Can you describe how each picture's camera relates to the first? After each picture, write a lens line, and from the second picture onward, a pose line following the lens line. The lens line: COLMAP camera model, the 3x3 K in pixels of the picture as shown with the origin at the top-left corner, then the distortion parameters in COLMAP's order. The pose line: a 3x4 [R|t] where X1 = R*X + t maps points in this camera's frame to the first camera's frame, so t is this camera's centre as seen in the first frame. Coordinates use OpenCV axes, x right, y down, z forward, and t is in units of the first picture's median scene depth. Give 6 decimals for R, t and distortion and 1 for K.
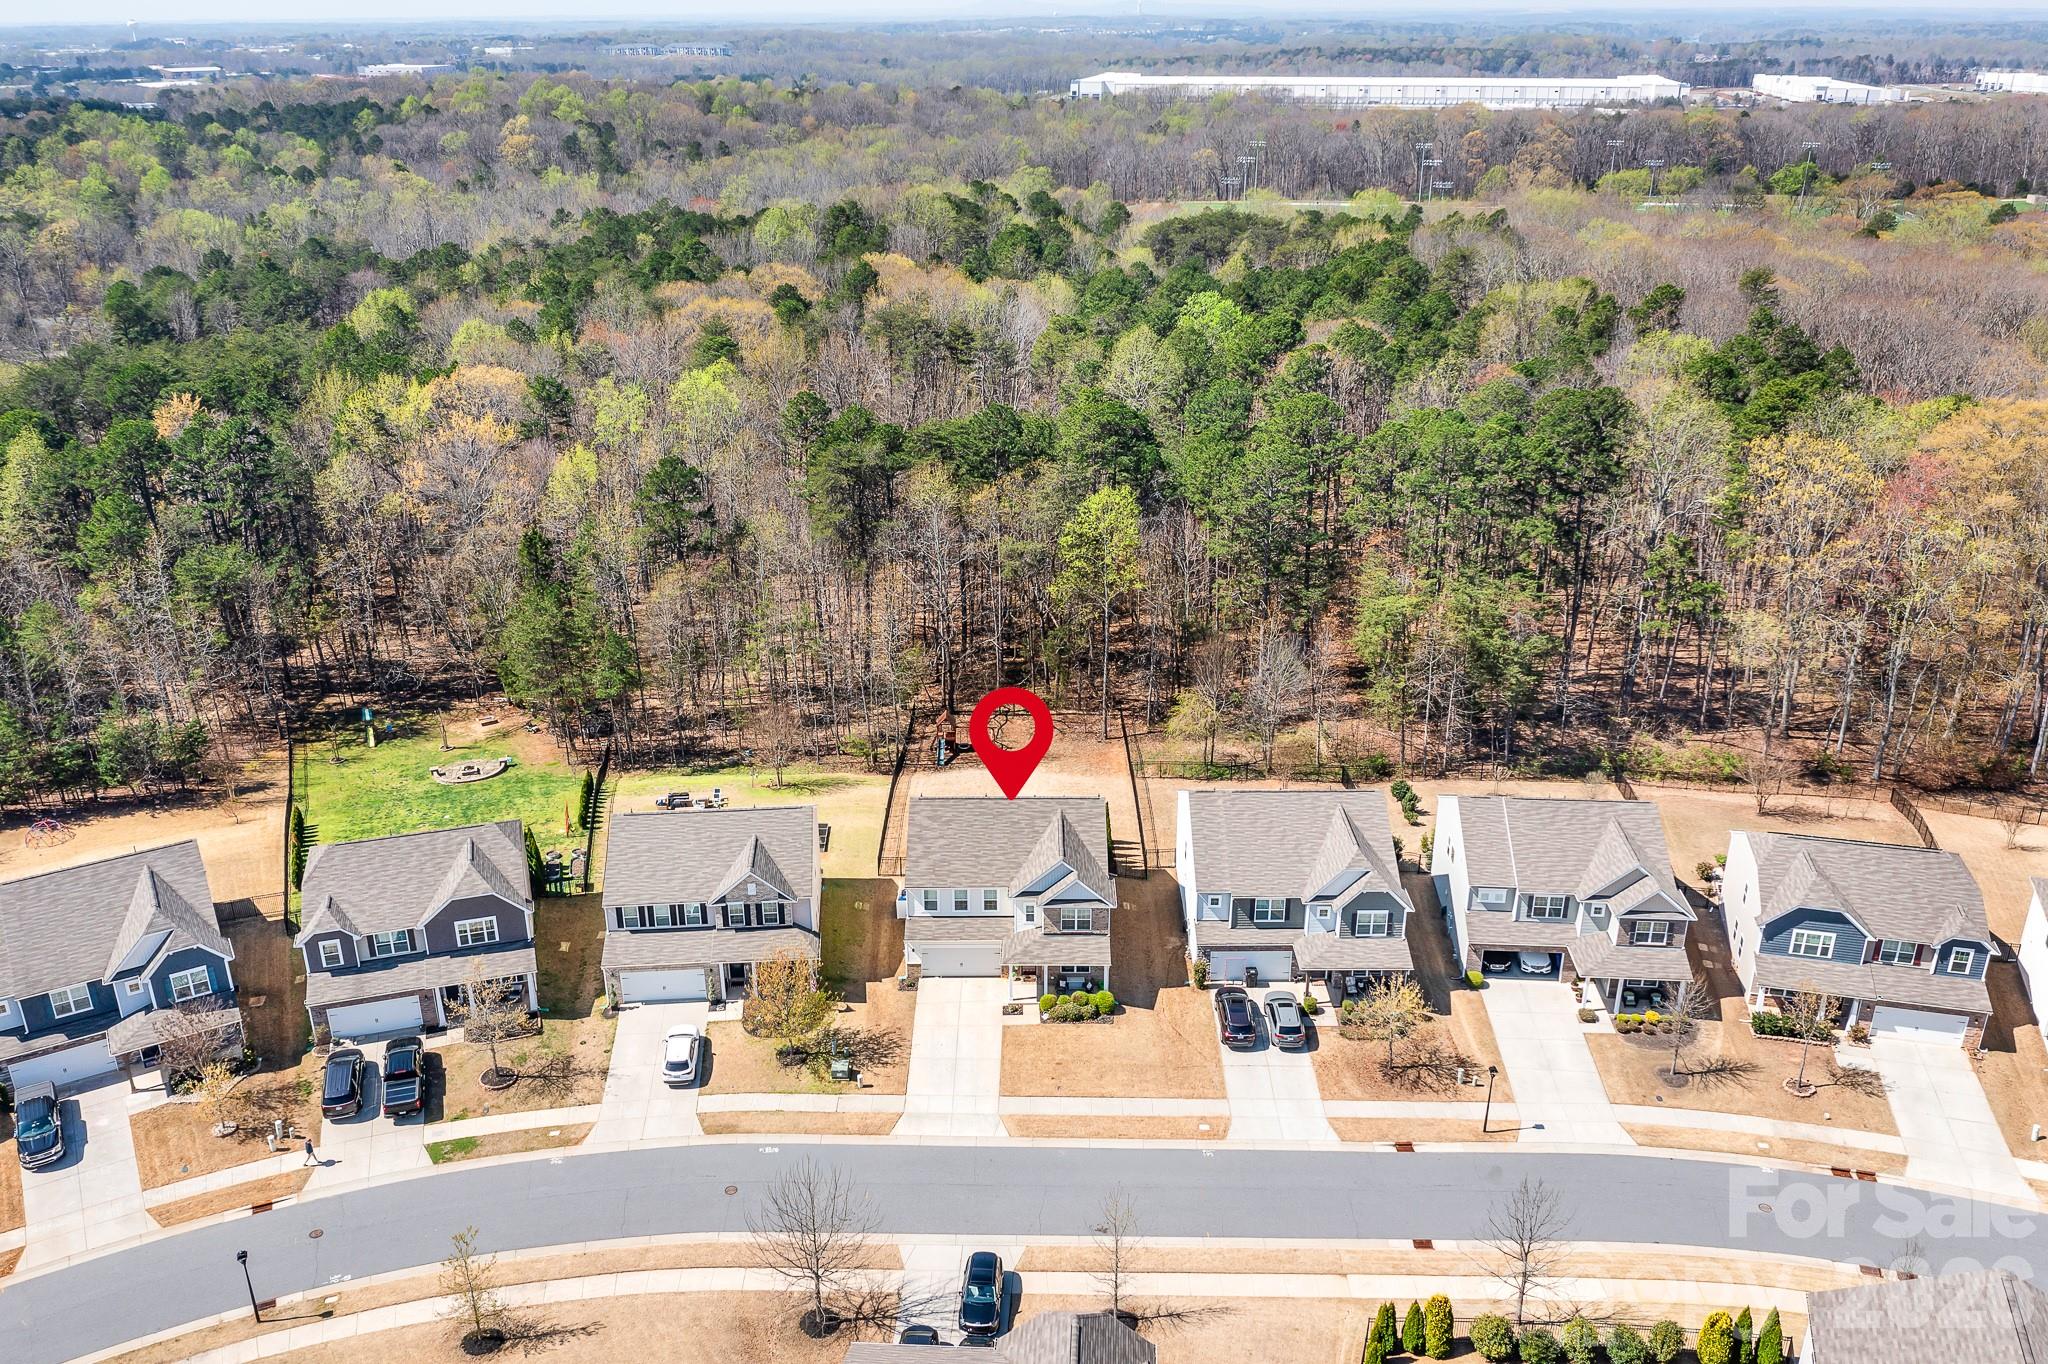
lens RADIAL K [[1618.6, 0, 1031.6], [0, 1618.6, 695.4], [0, 0, 1]] dist [-0.013299, 0.009251]
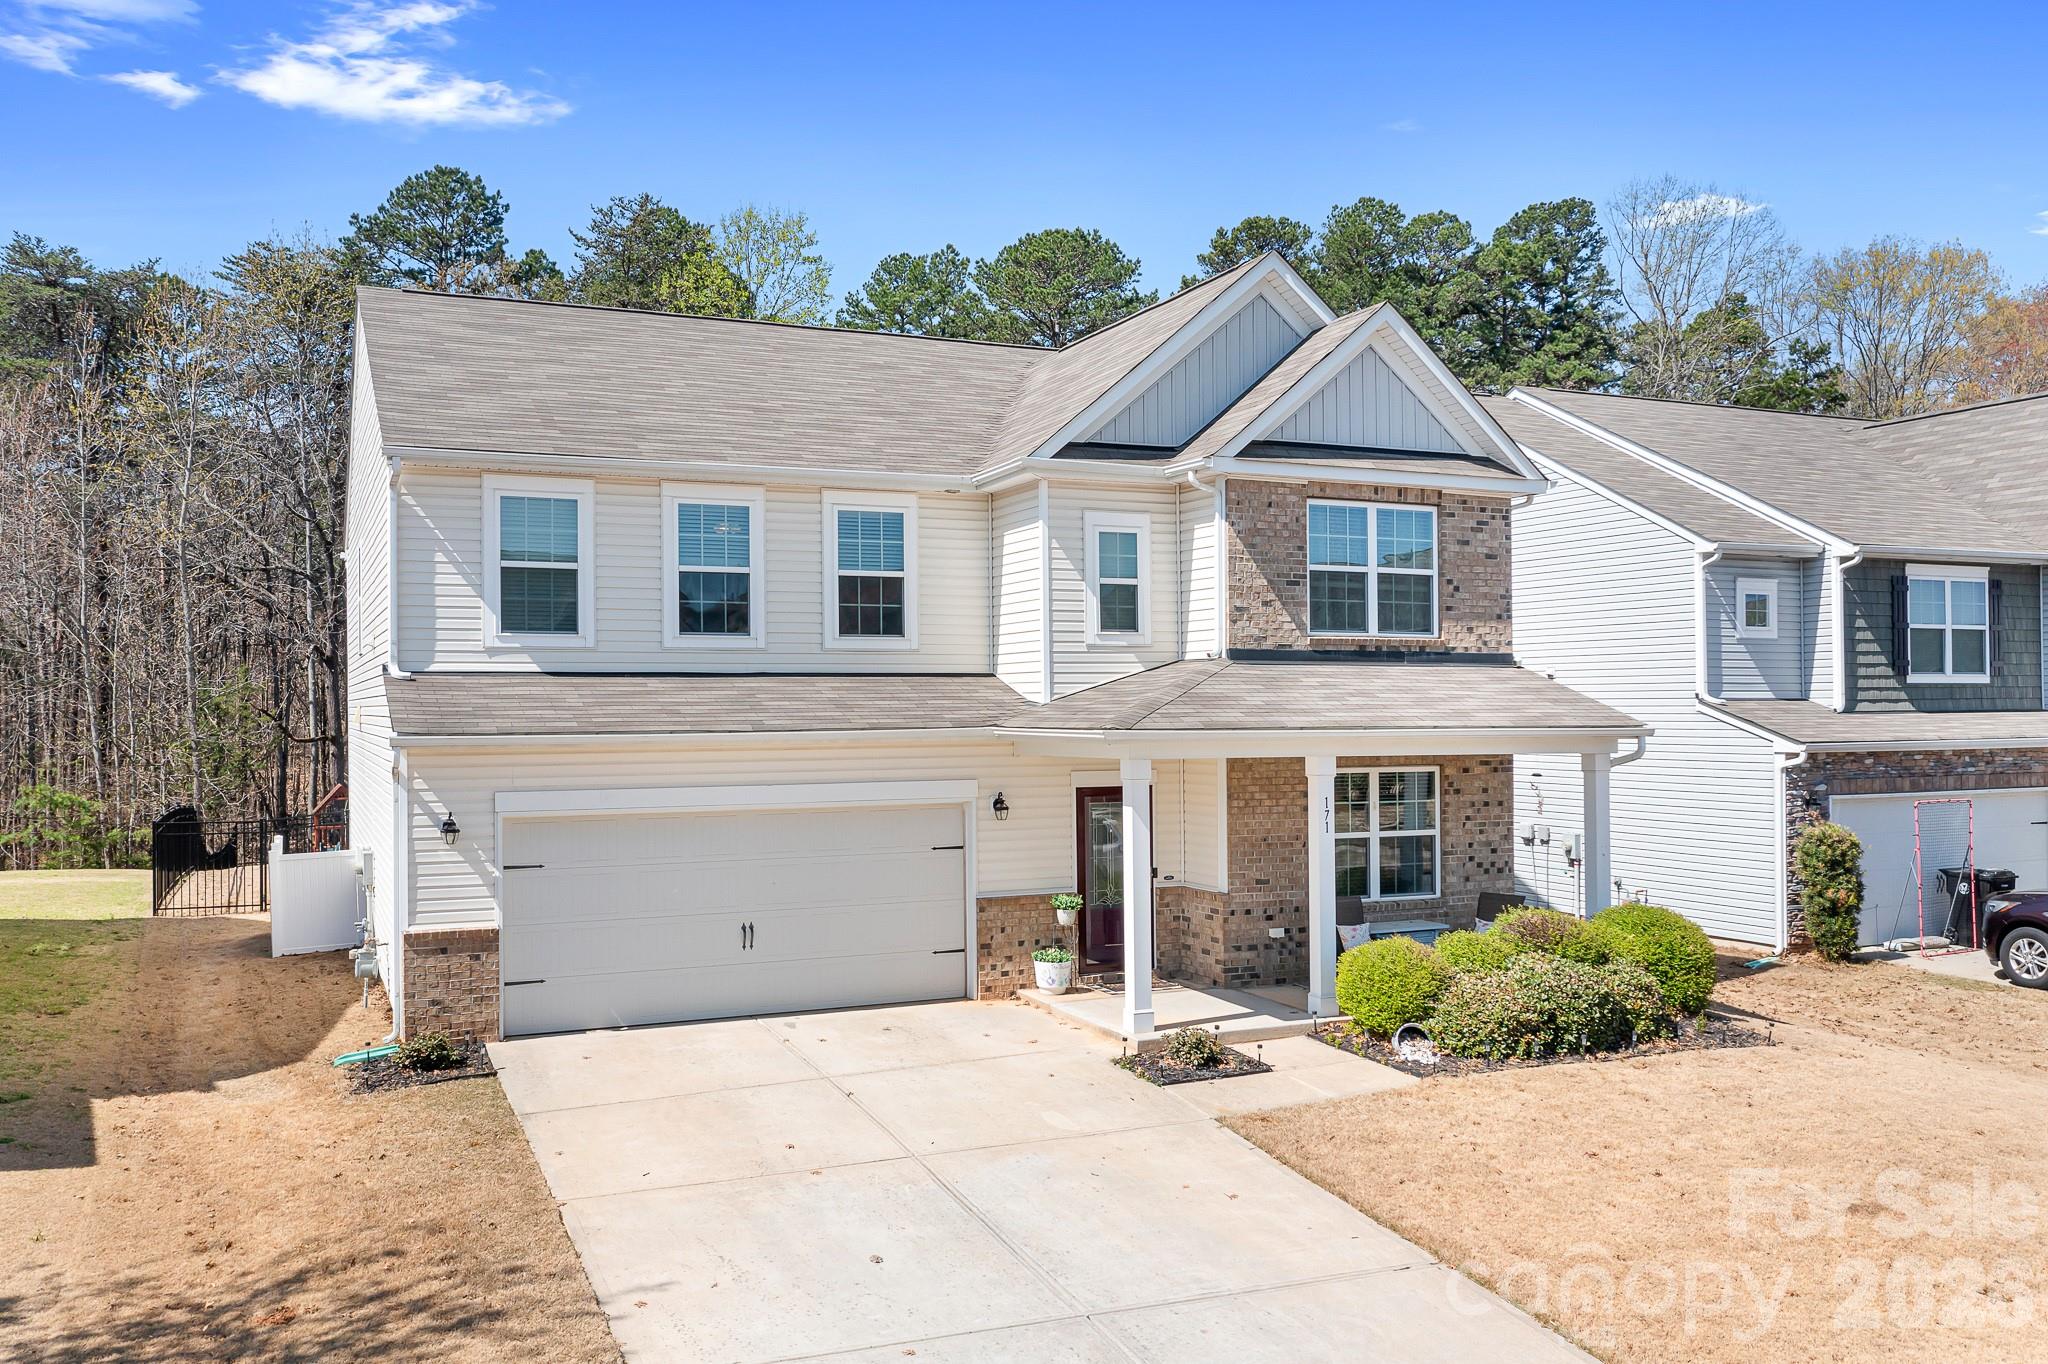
lens RADIAL K [[1618.6, 0, 1026.5], [0, 1618.6, 706.6], [0, 0, 1]] dist [-0.013299, 0.009251]
pose [[0.913344, 0.001601, 0.407185, -0.086822], [0.160879, 0.917213, -0.364470, 0.215374], [-0.374059, 0.398394, 0.837474, 0.860543]]
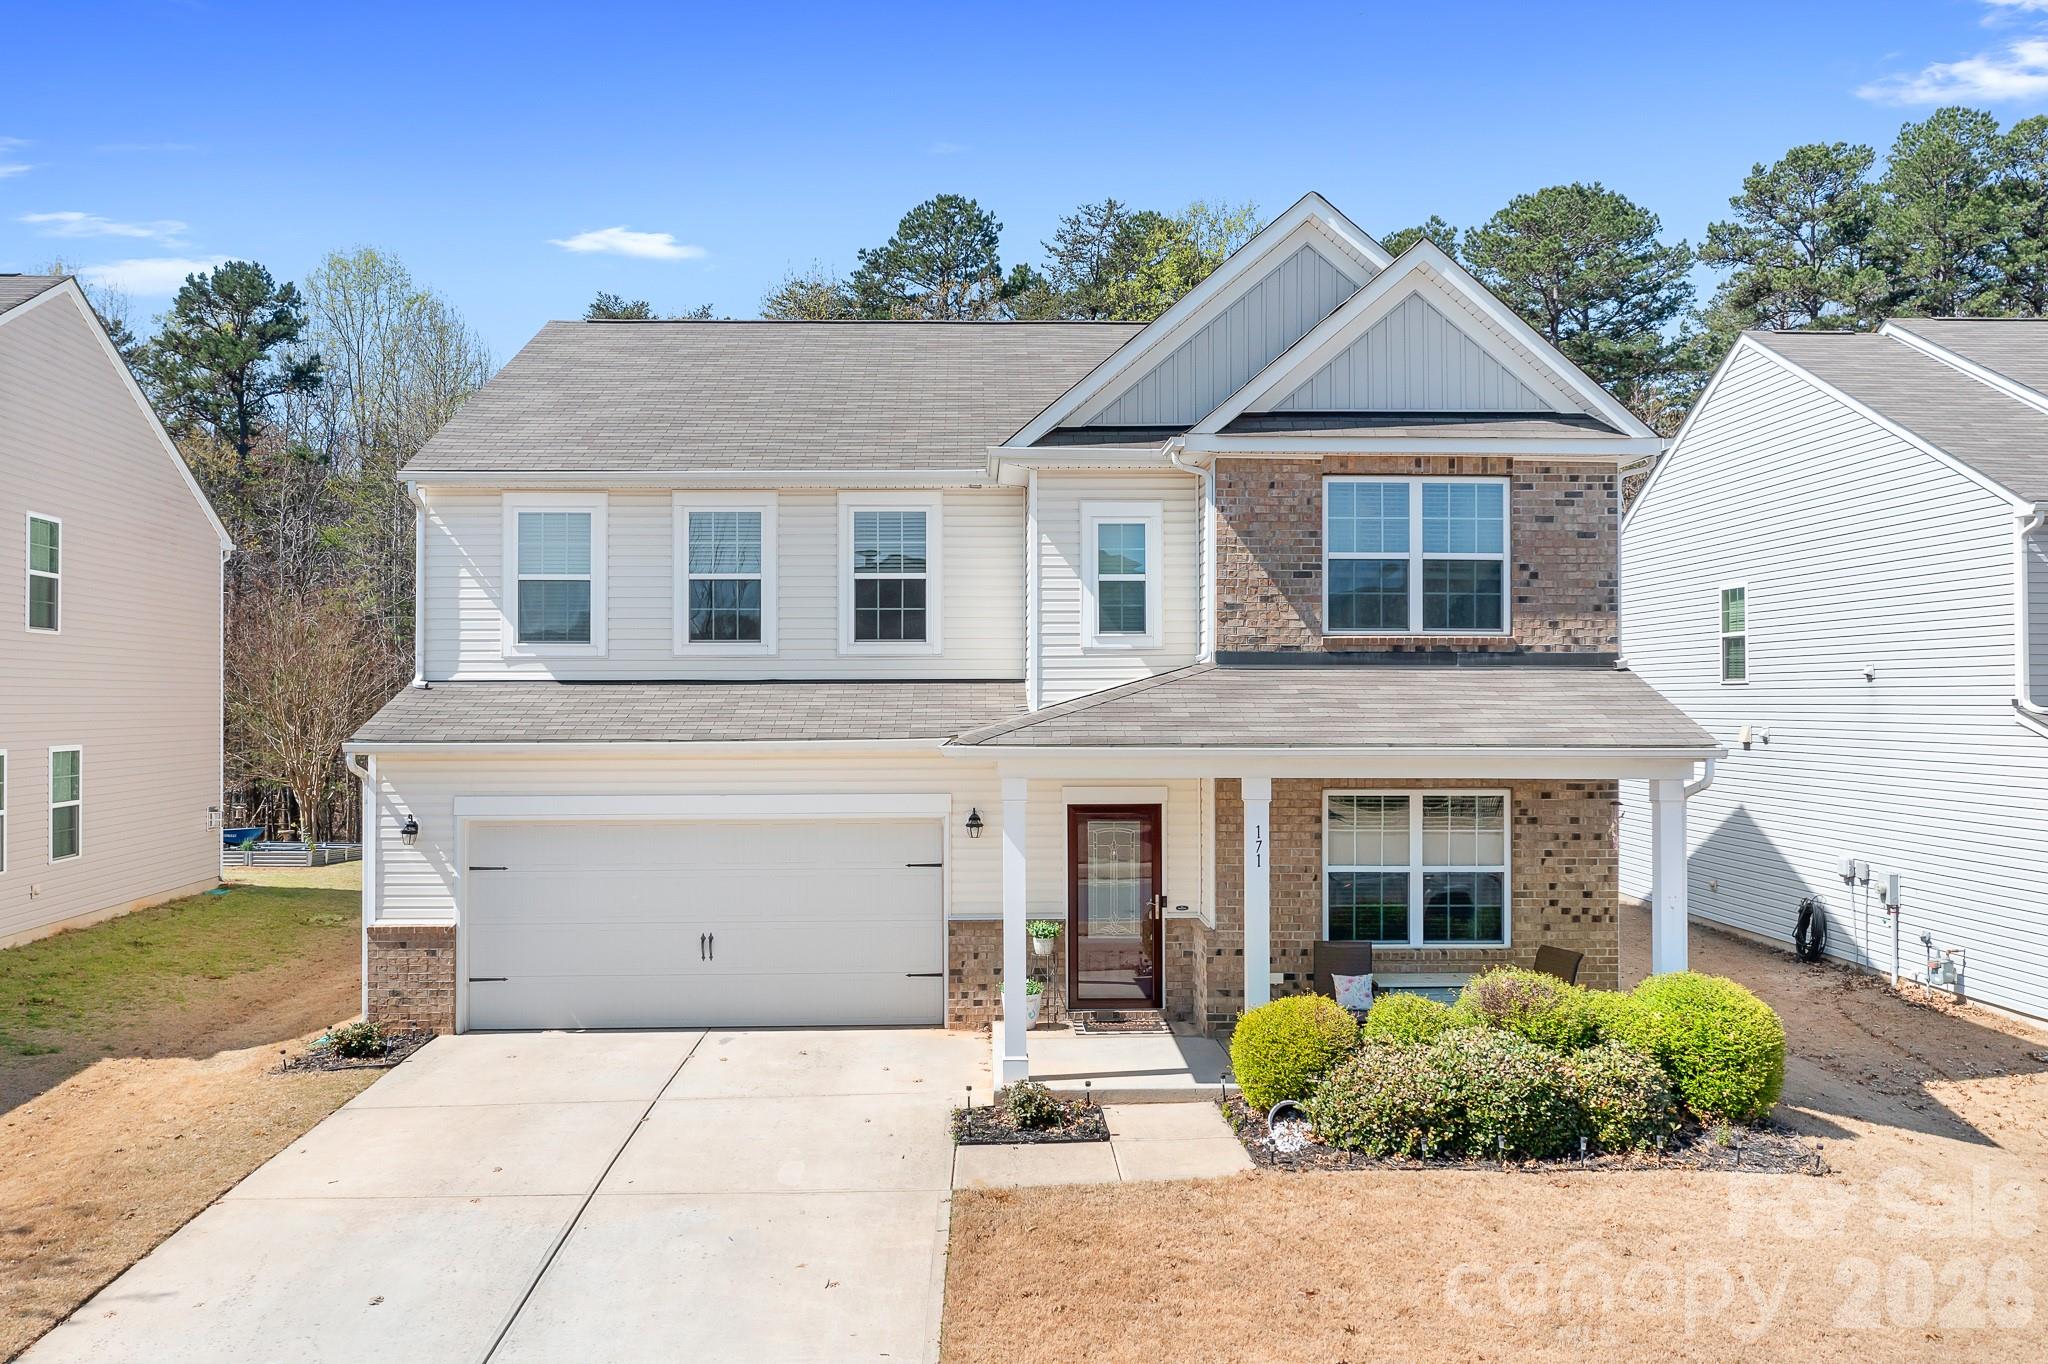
lens RADIAL K [[1618.6, 0, 1040.9], [0, 1618.6, 696.7], [0, 0, 1]] dist [-0.013299, 0.009251]
pose [[0.999424, 0.004049, 0.033694, -0.015088], [0.009772, 0.916473, -0.399976, 0.214619], [-0.032499, 0.400075, 0.915906, 0.857733]]
